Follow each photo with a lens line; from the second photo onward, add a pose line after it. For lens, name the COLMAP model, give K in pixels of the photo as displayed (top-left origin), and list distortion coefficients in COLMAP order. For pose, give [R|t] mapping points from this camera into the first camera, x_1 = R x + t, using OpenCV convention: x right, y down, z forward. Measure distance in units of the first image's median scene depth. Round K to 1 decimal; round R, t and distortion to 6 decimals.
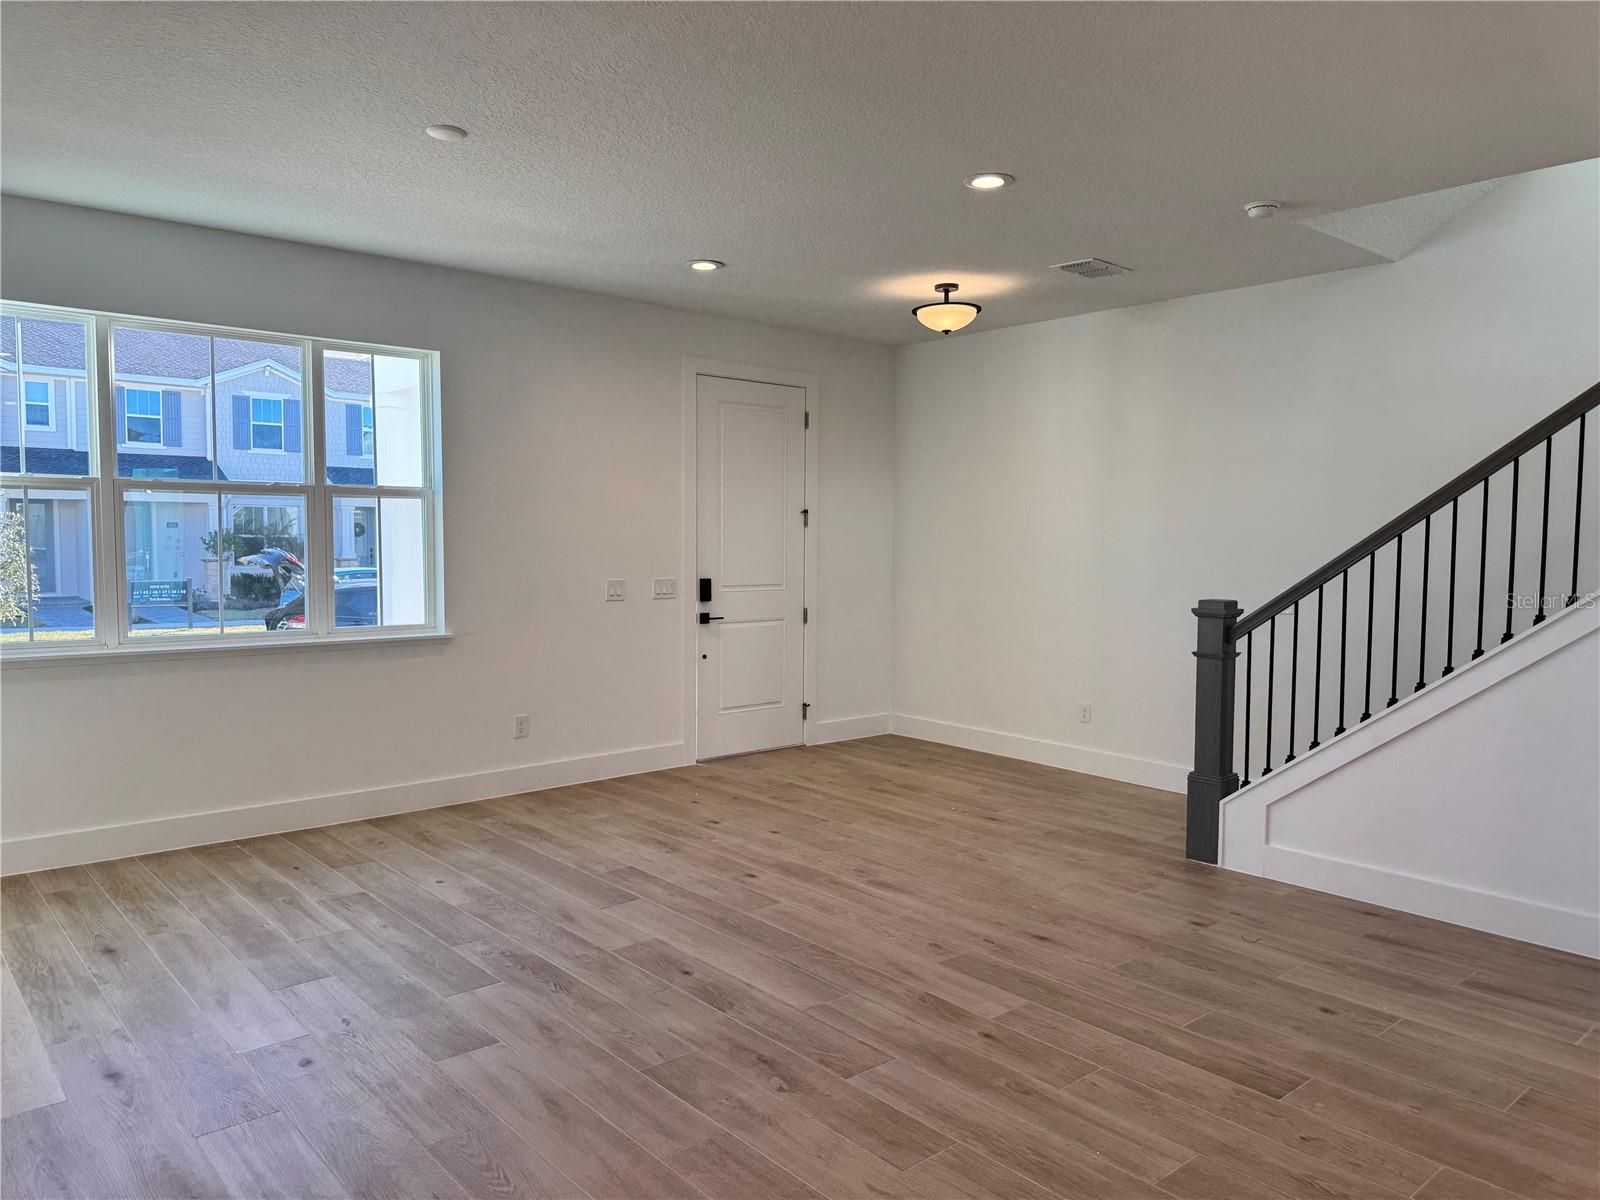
lens RADIAL K [[1126.5, 0, 799.7], [0, 1126.5, 597.7], [0, 0, 1]] dist [0.082627, -0.105201]
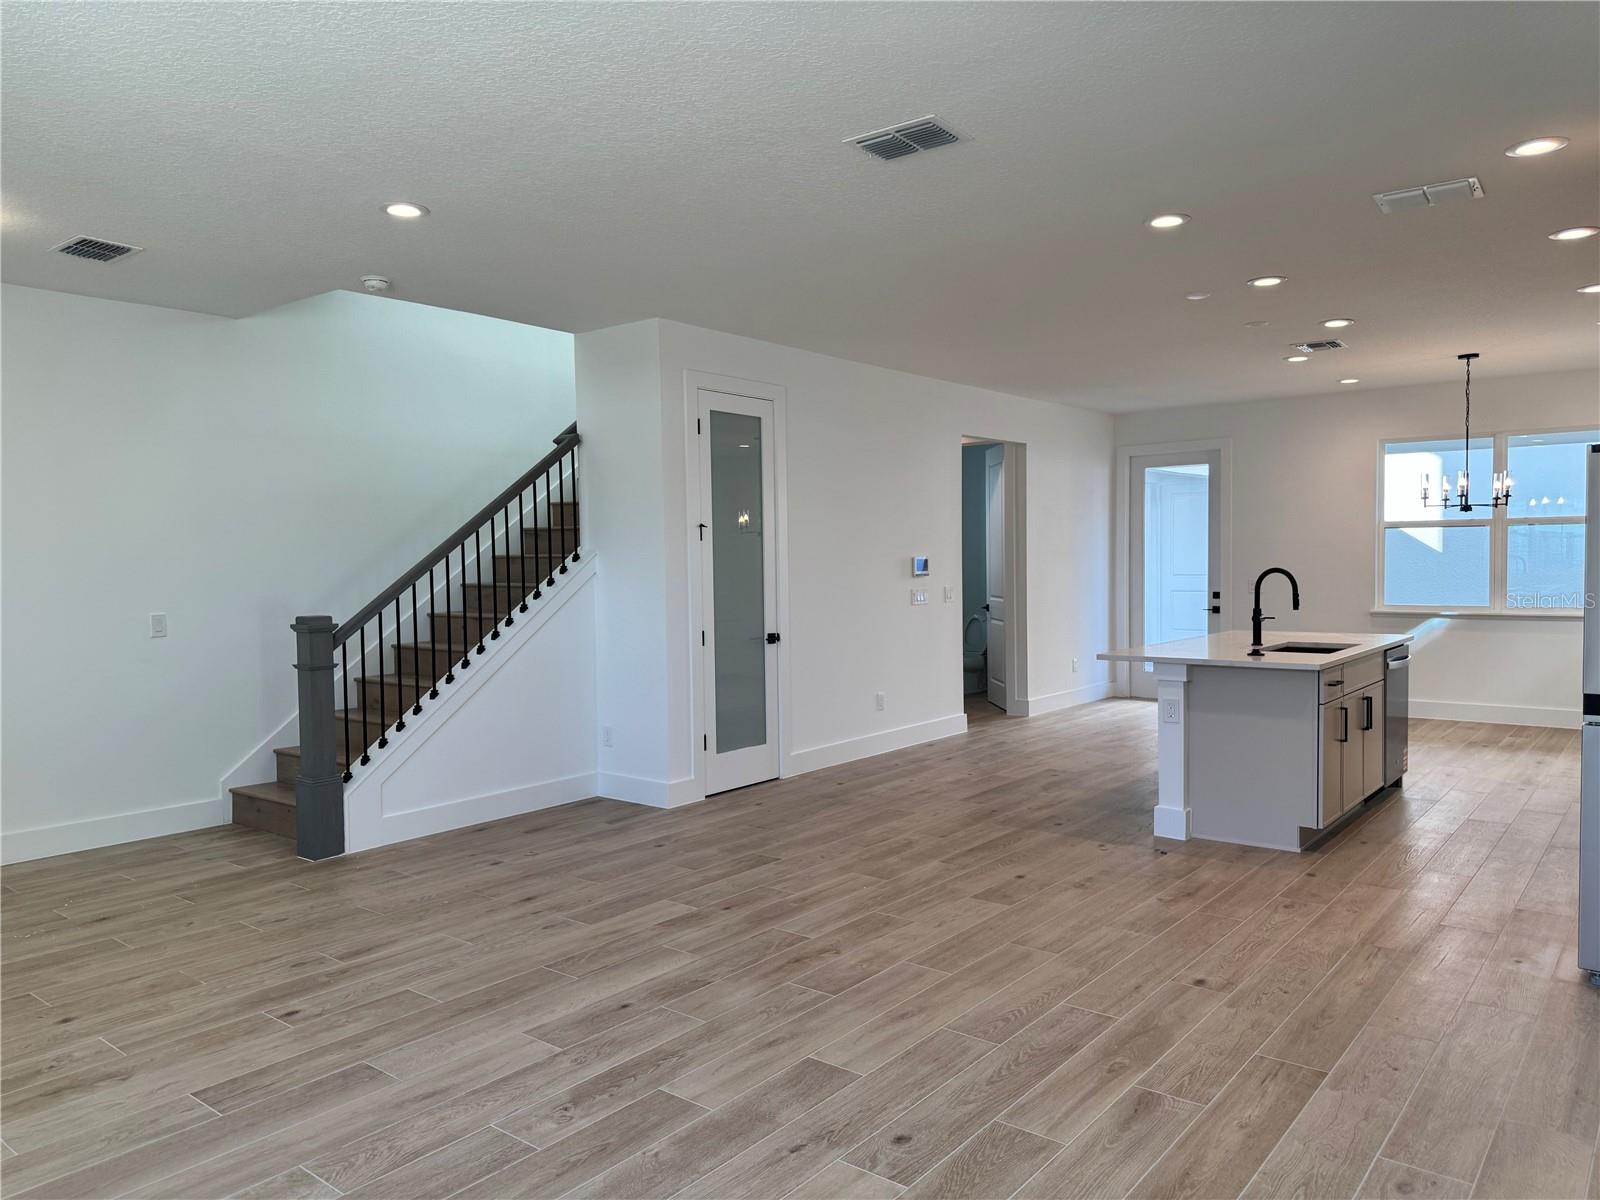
lens RADIAL K [[1124.2, 0, 785.4], [0, 1124.2, 602.9], [0, 0, 1]] dist [0.105128, -0.149890]
pose [[-0.168059, -0.046811, 0.984665, -1.032511], [0.071294, 0.995679, 0.059503, -0.057621], [-0.983196, 0.080200, -0.163995, 0.971083]]
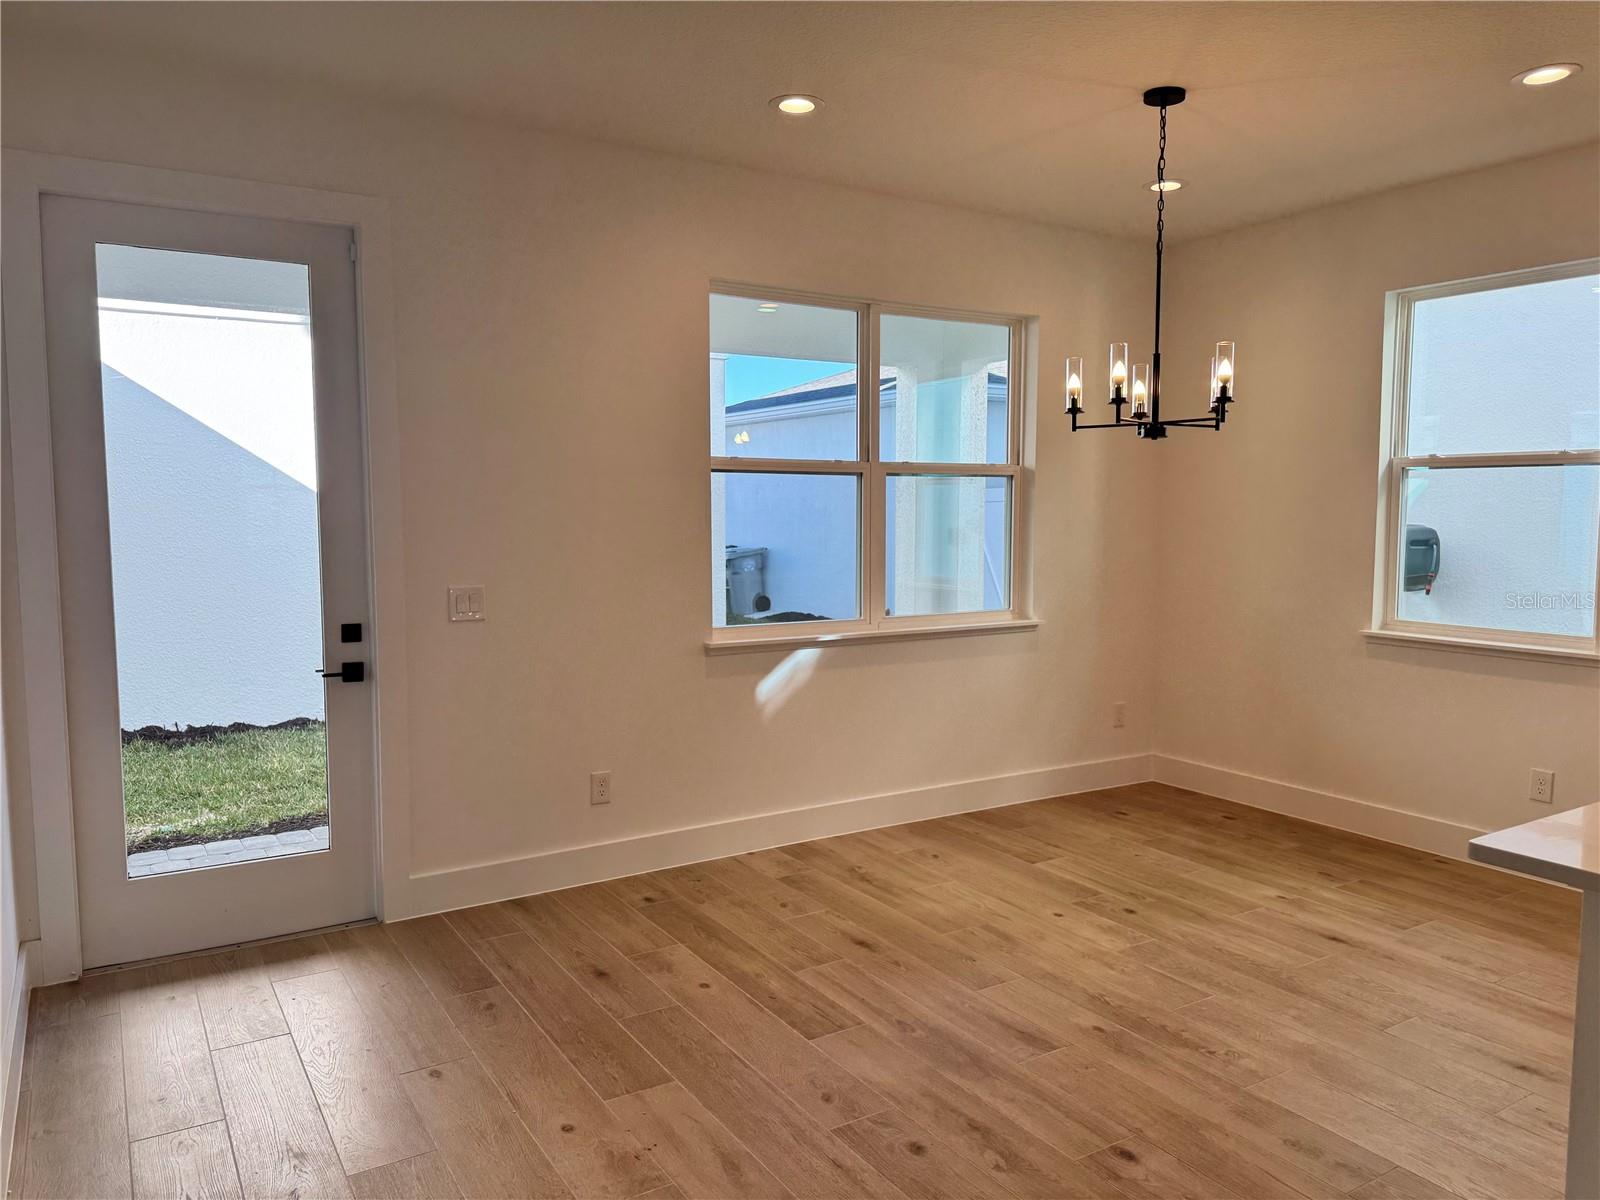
lens RADIAL K [[1111.2, 0, 801.9], [0, 1111.2, 603.0], [0, 0, 1]] dist [0.094769, -0.142538]
pose [[-0.988705, -0.024382, 0.147881, 0.973717], [-0.002514, 0.989238, 0.146292, -0.010909], [-0.149856, 0.144267, -0.978126, 0.401760]]
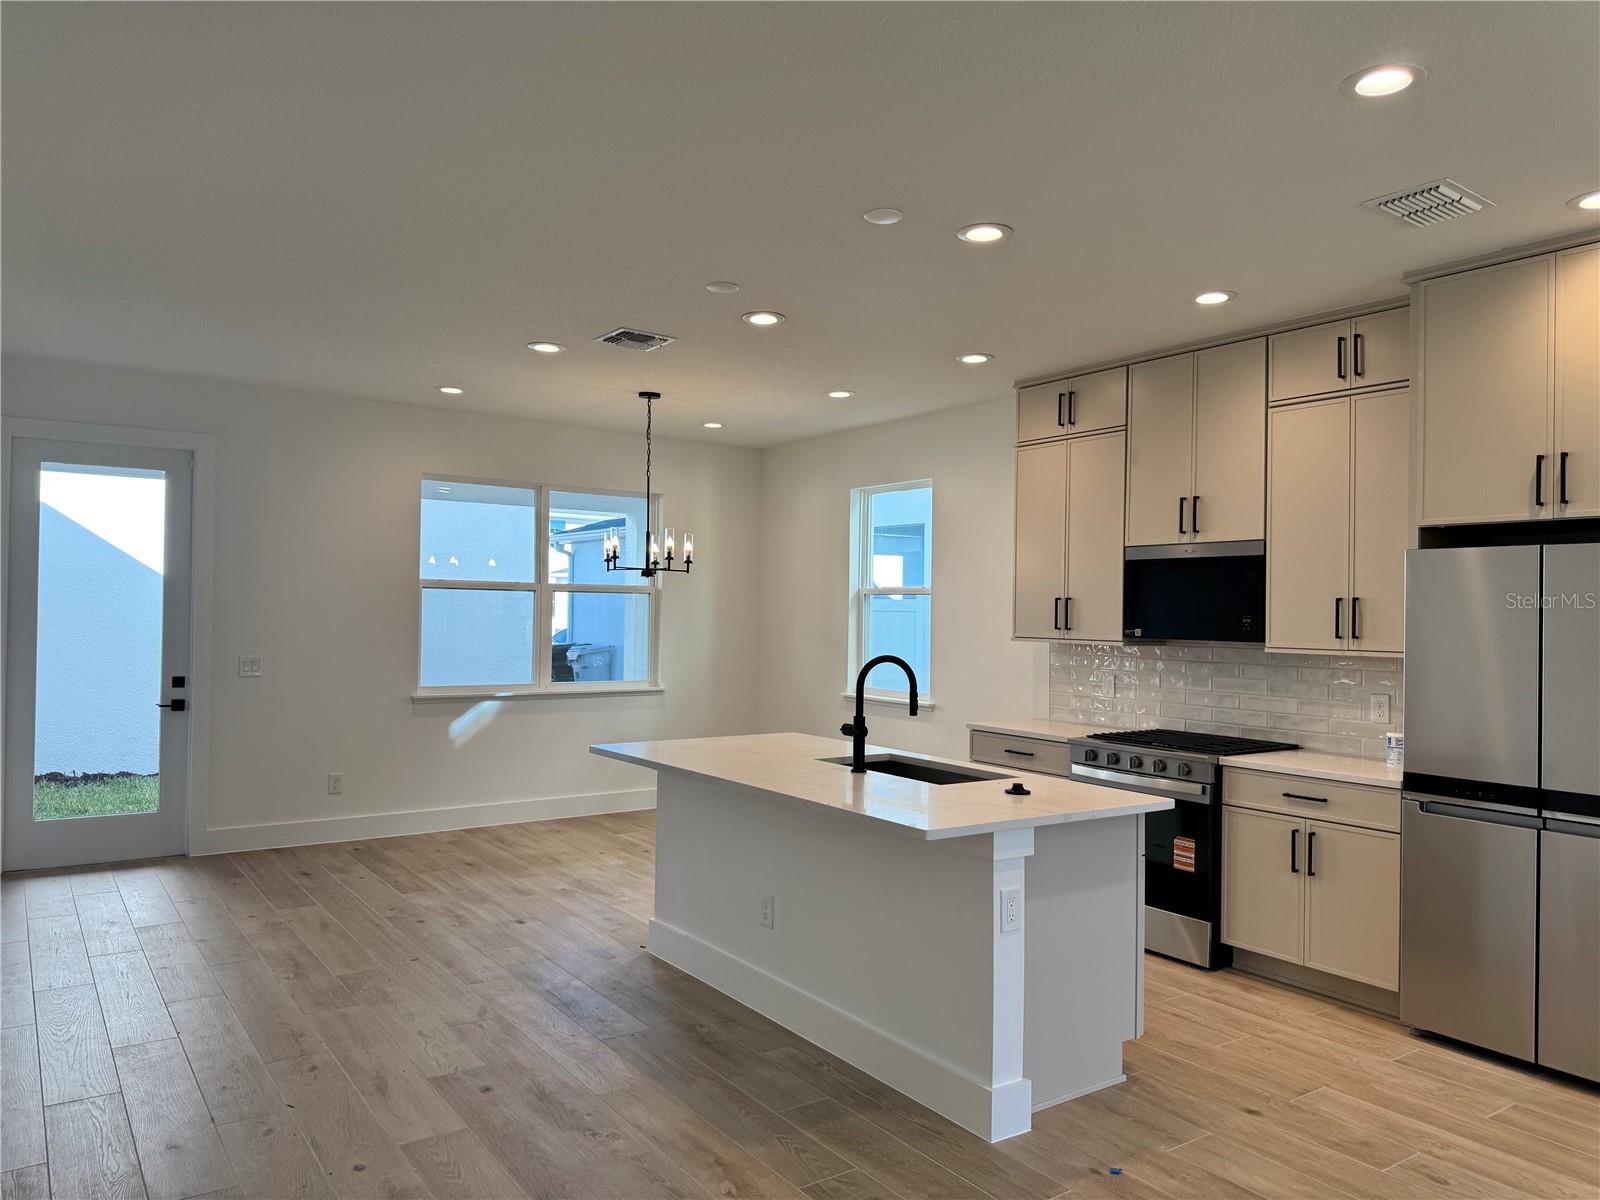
lens RADIAL K [[1126.5, 0, 799.7], [0, 1126.5, 597.7], [0, 0, 1]] dist [0.082627, -0.105201]
pose [[-0.994197, -0.025838, 0.104430, 0.404829], [-0.020897, 0.998622, 0.048133, -0.067348], [-0.105529, 0.045671, -0.993367, 1.102407]]
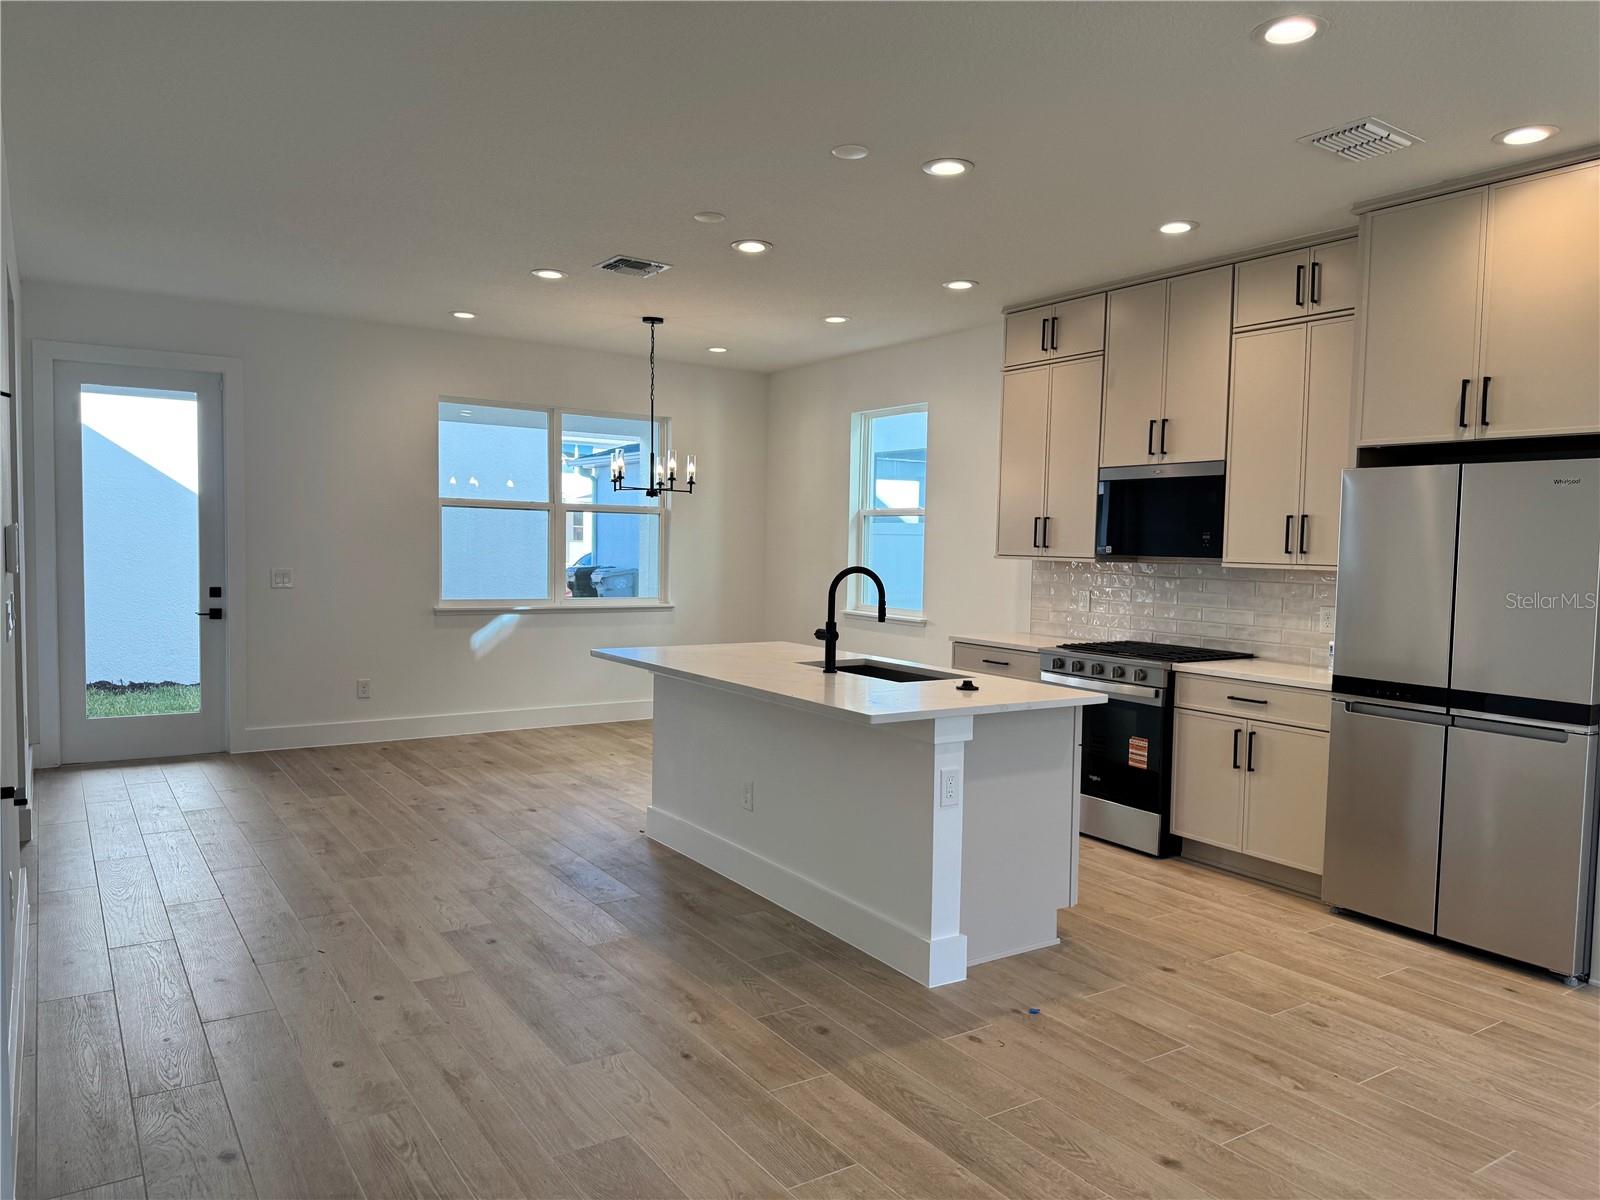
lens RADIAL K [[1124.2, 0, 804.7], [0, 1124.2, 604.2], [0, 0, 1]] dist [0.107915, -0.159257]
pose [[-0.991386, -0.039073, 0.125009, 0.339001], [-0.024101, 0.992588, 0.119110, -0.061336], [-0.128737, 0.115072, -0.984980, 1.190316]]
